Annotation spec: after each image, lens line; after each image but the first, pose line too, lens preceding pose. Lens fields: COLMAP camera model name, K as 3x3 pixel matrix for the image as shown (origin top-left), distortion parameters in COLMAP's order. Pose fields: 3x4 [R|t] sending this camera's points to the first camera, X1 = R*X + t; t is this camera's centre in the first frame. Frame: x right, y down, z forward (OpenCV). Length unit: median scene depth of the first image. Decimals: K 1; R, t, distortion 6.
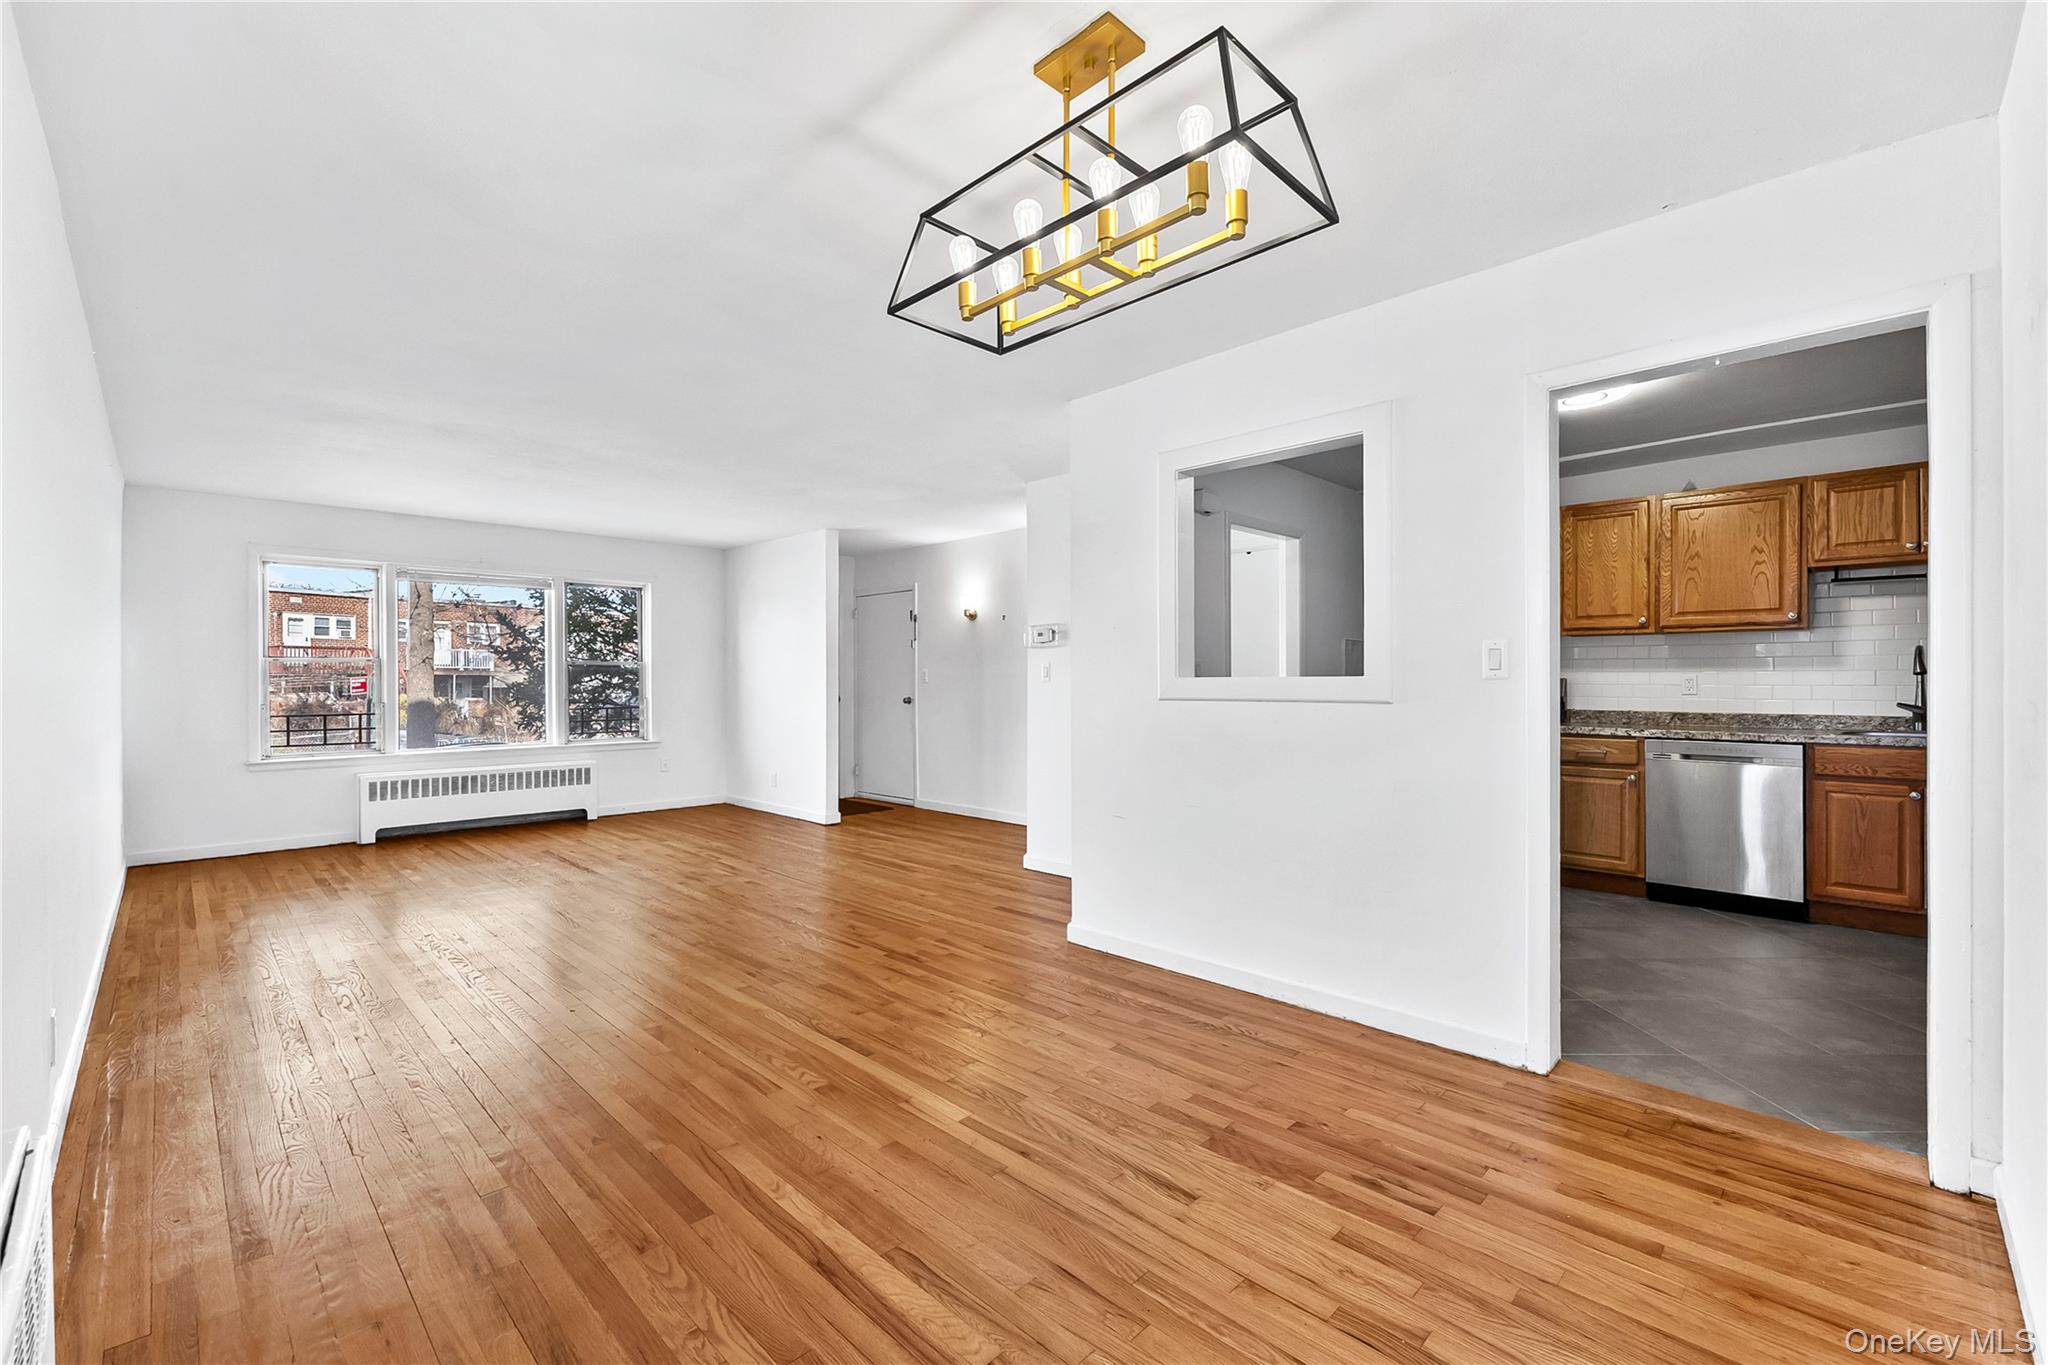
lens RADIAL K [[831.3, 0, 1022.1], [0, 831.3, 683.0], [0, 0, 1]] dist [0.000110, -0.000326]
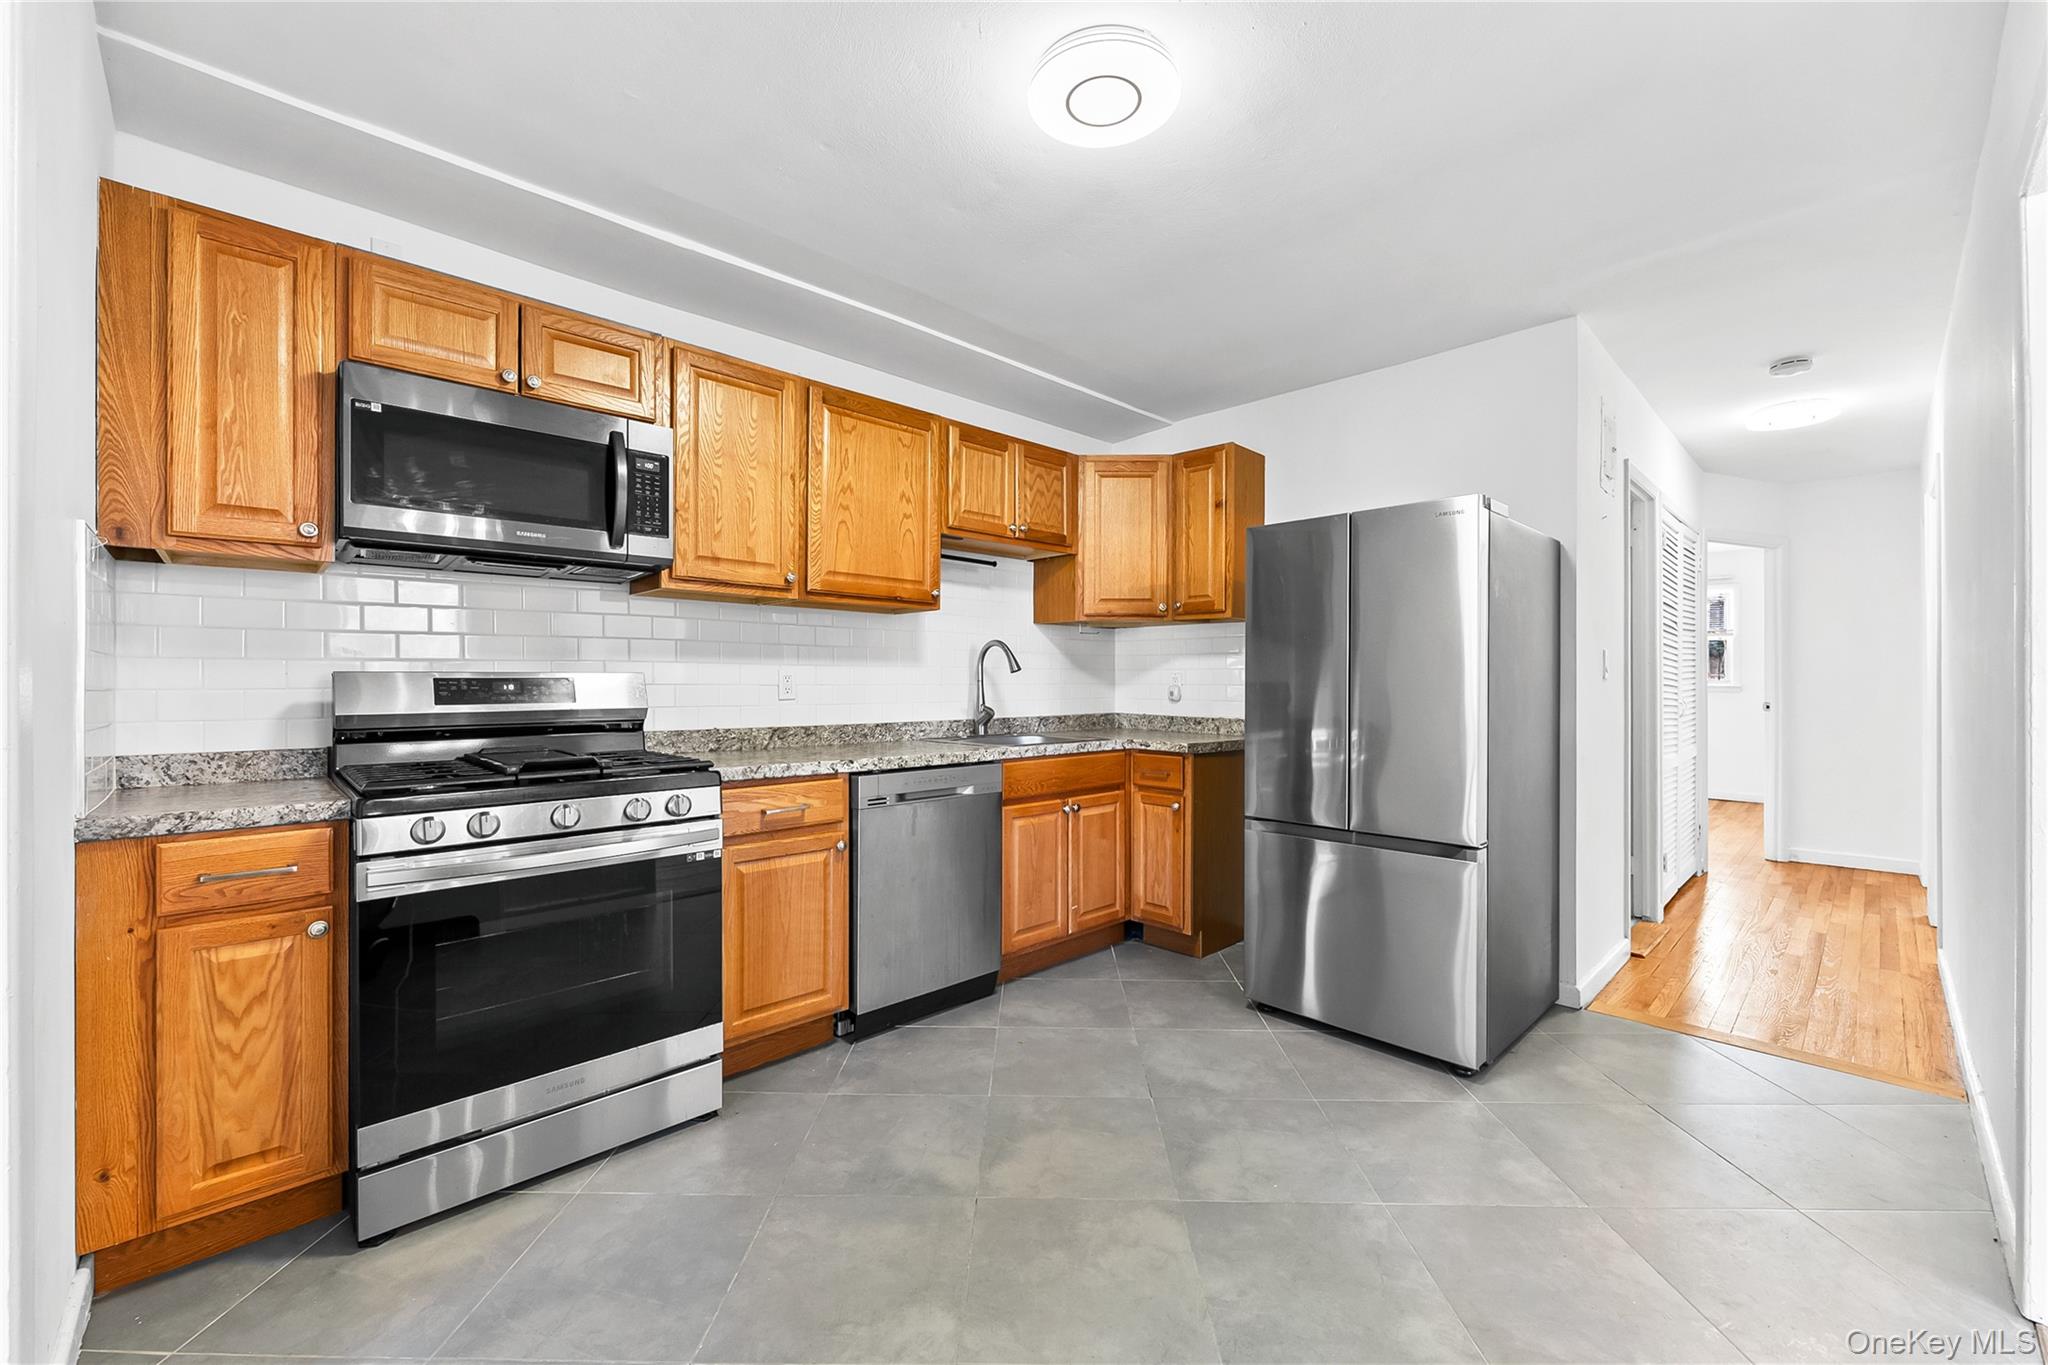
lens RADIAL K [[831.3, 0, 1019.4], [0, 831.3, 686.9], [0, 0, 1]] dist [0.000110, -0.000326]
pose [[0.024324, -0.001432, 0.999703, 0.156187], [0.004488, 0.999989, 0.001323, 0.003926], [-0.999694, 0.004455, 0.024330, 0.853376]]
